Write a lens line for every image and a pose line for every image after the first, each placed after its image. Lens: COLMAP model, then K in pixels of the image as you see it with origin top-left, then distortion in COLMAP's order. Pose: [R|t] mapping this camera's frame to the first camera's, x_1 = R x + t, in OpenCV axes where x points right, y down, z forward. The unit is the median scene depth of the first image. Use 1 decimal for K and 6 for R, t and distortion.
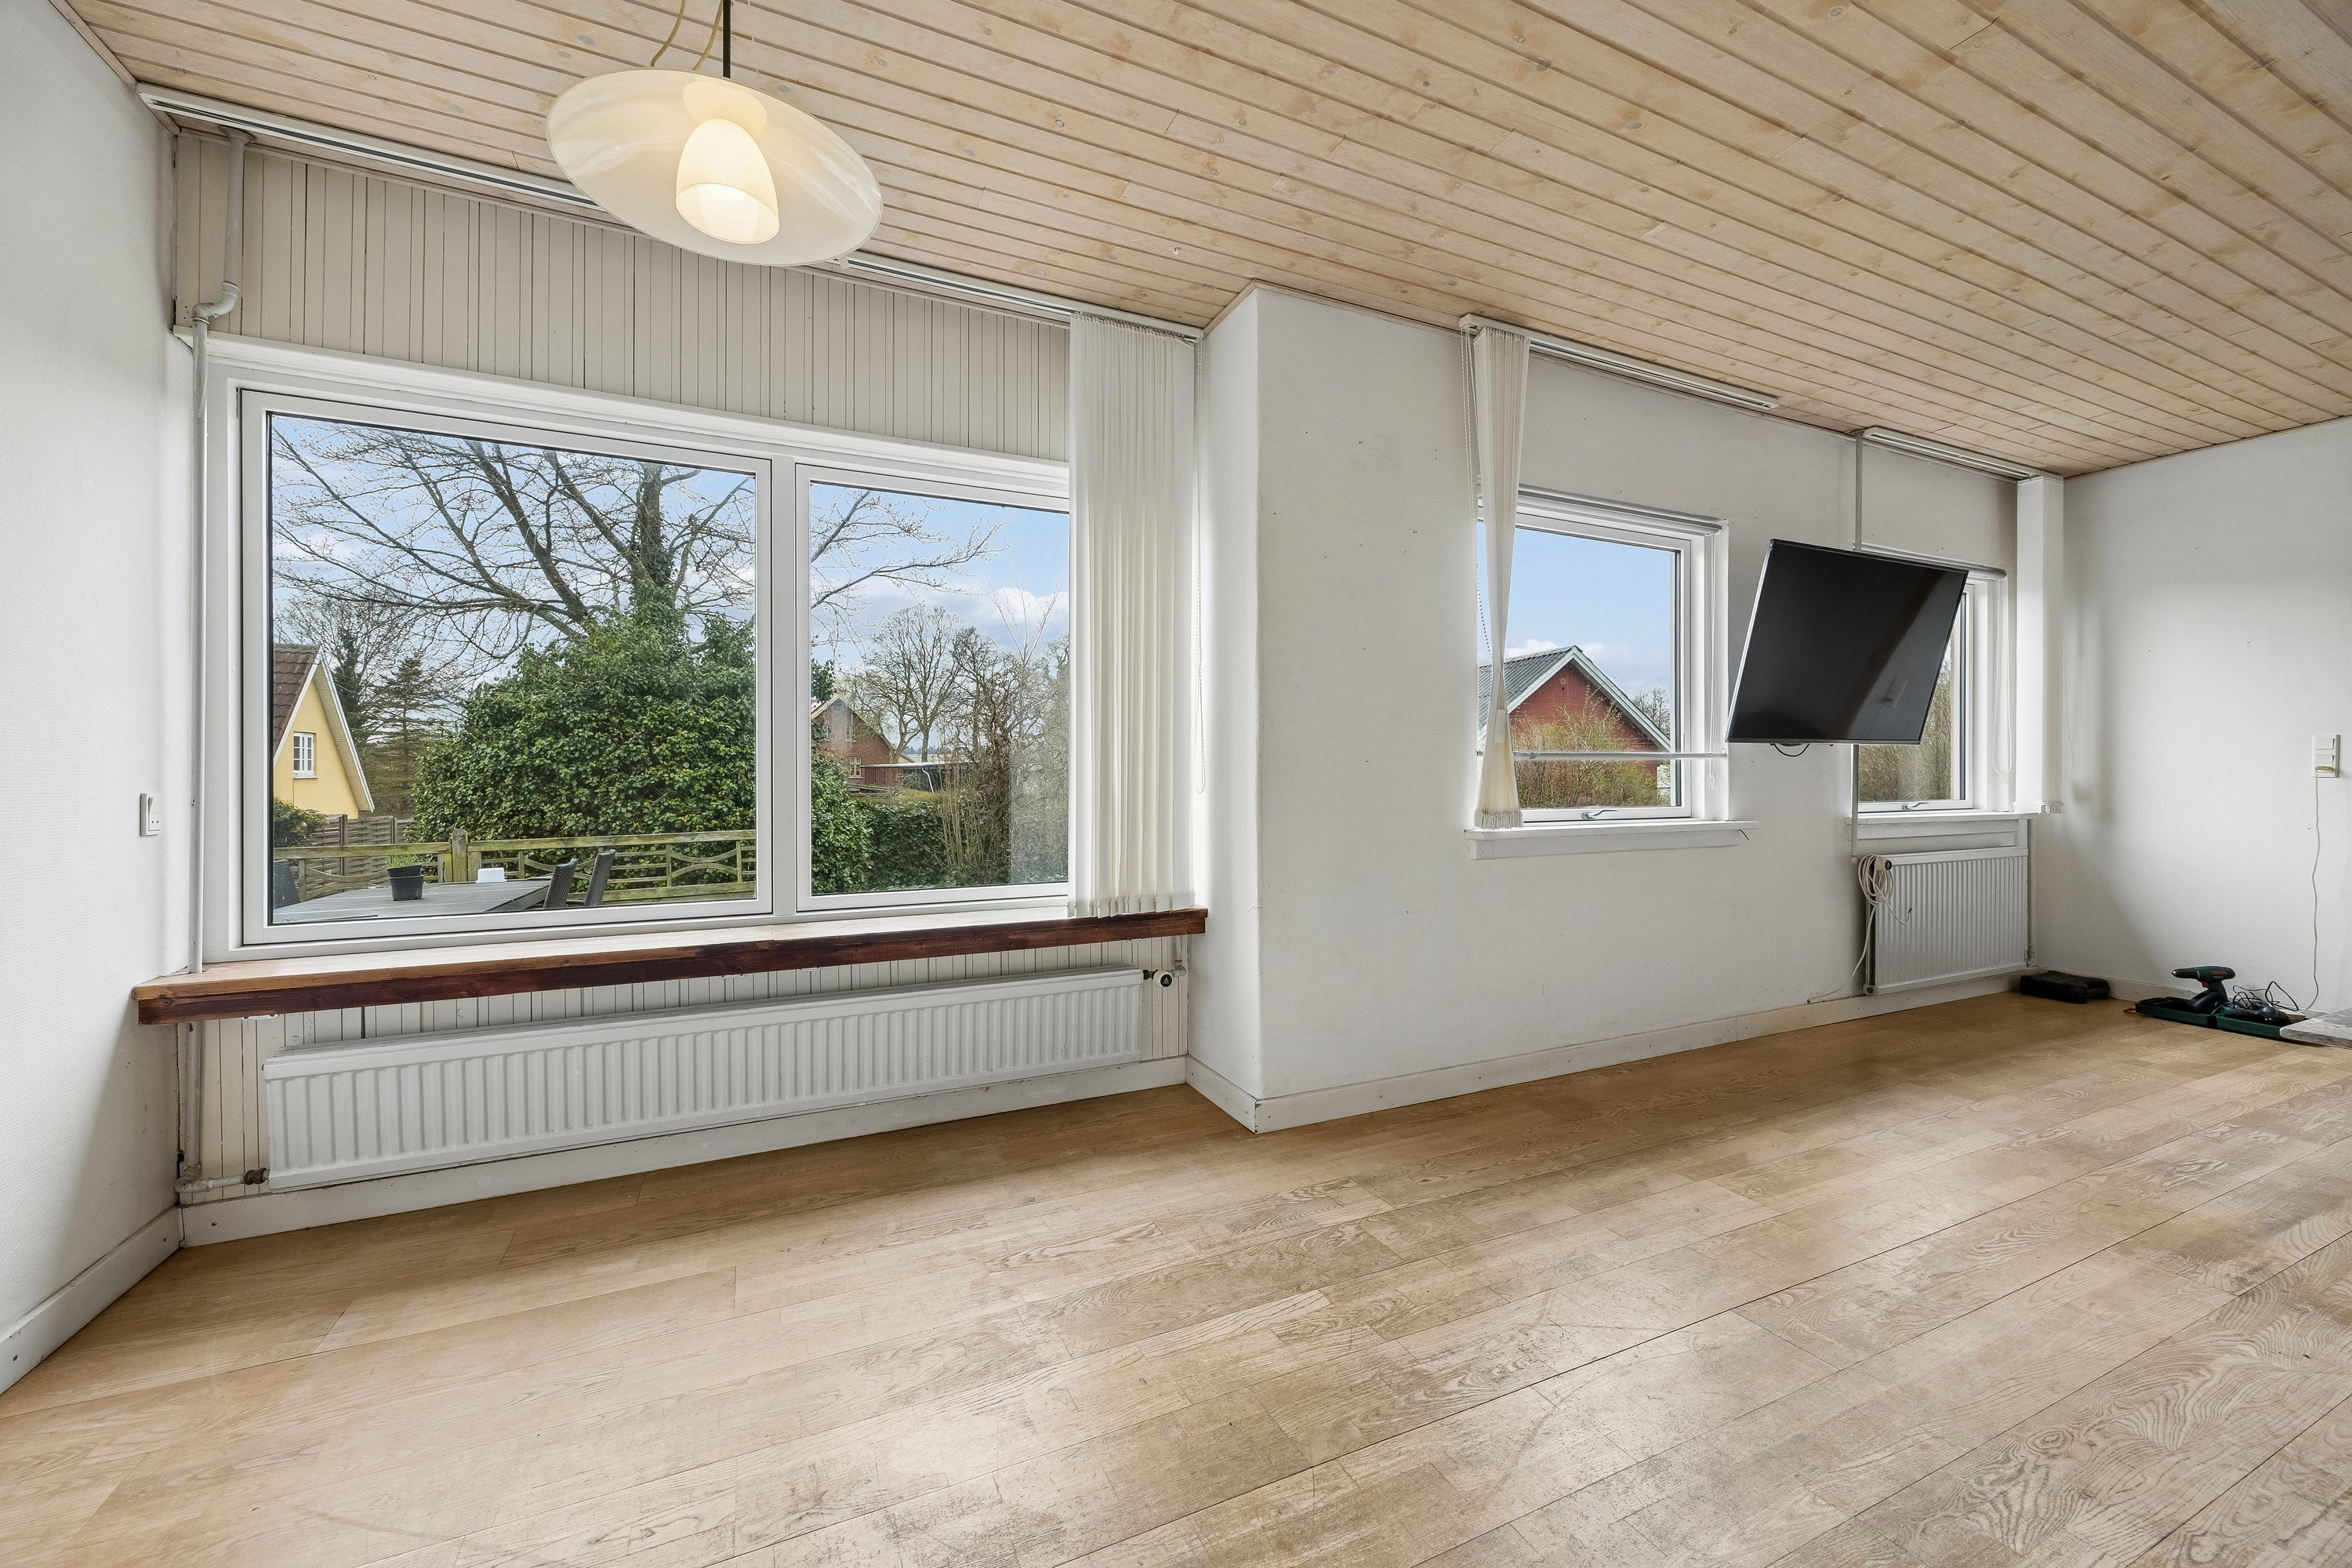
lens RADIAL K [[941.4, 0, 1176.8], [0, 941.4, 775.4], [0, 0, 1]] dist [0.012888, -0.000708]
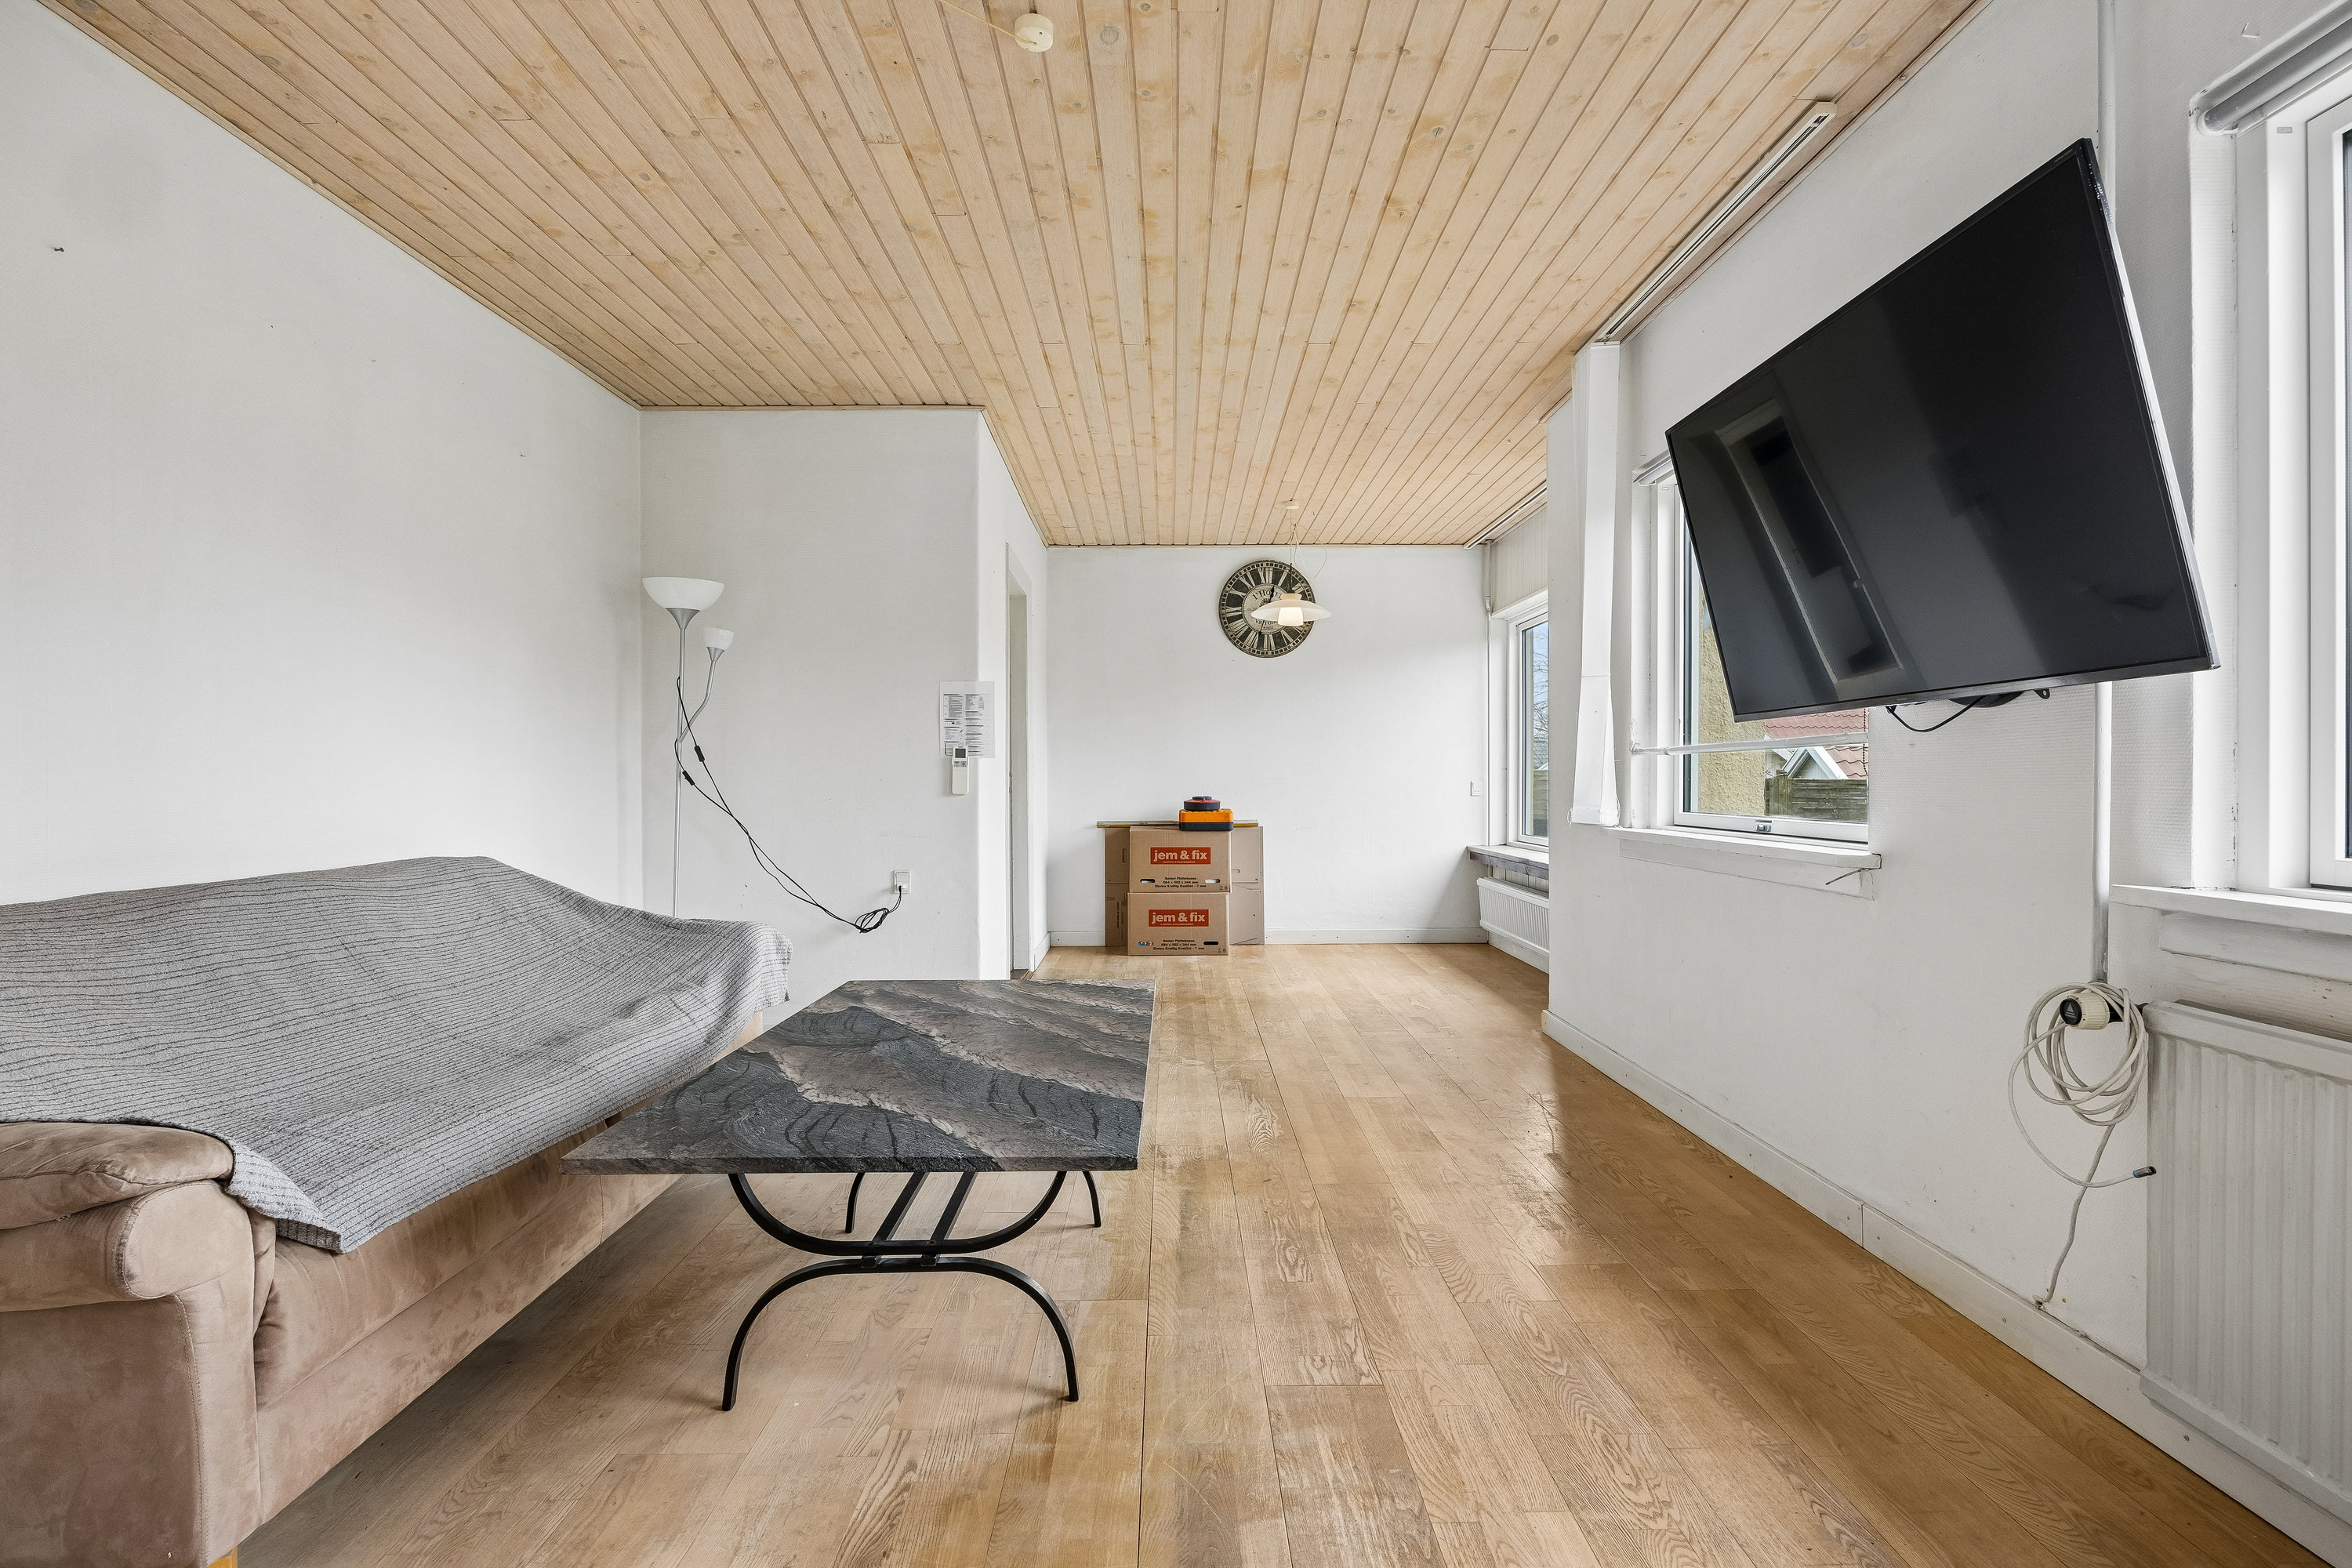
lens RADIAL K [[1136.3, 0, 1180.4], [0, 1136.3, 789.8], [0, 0, 1]] dist [-0.013912, 0.000430]
pose [[-0.428332, 0.011251, -0.903551, 1.762825], [0.002389, 0.999933, 0.011318, 0.002191], [0.903618, 0.002689, -0.428330, 1.187681]]
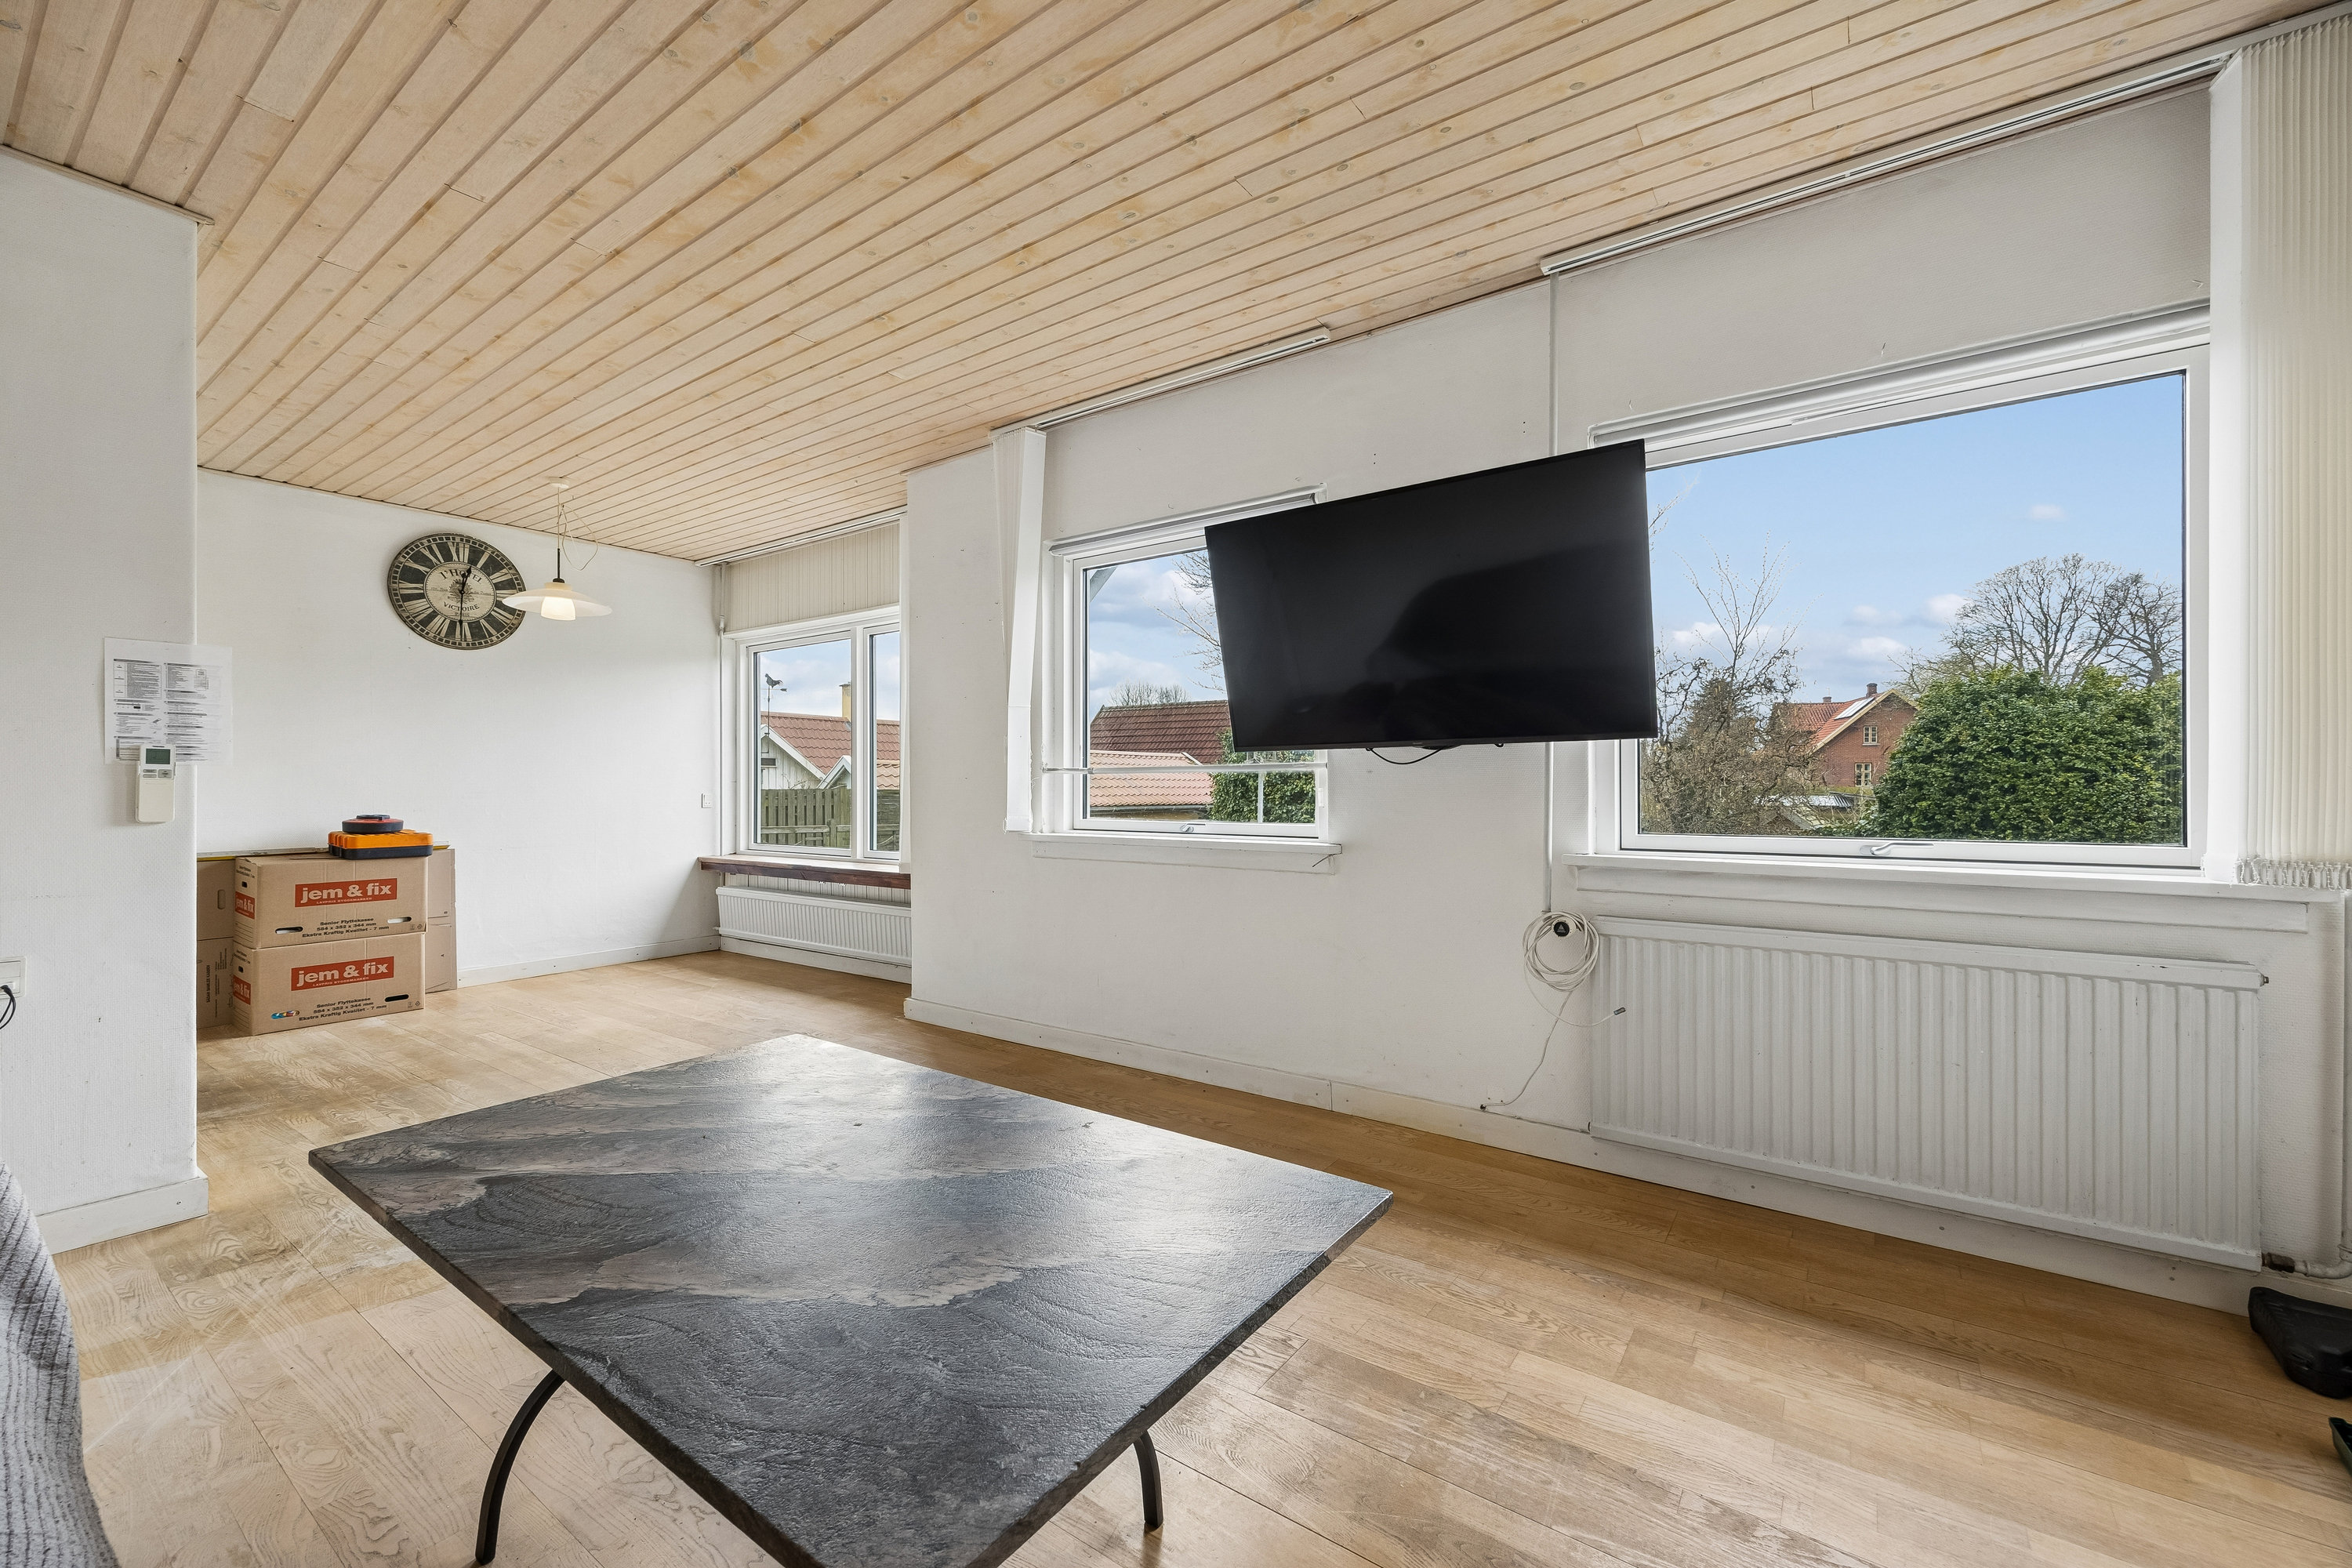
lens RADIAL K [[941.4, 0, 1180.7], [0, 941.4, 786.0], [0, 0, 1]] dist [0.012888, -0.000708]
pose [[0.476998, 0.000773, -0.878904, 1.619165], [0.001500, 0.999997, 0.001693, -0.005636], [0.878903, -0.002127, 0.476996, 0.631952]]
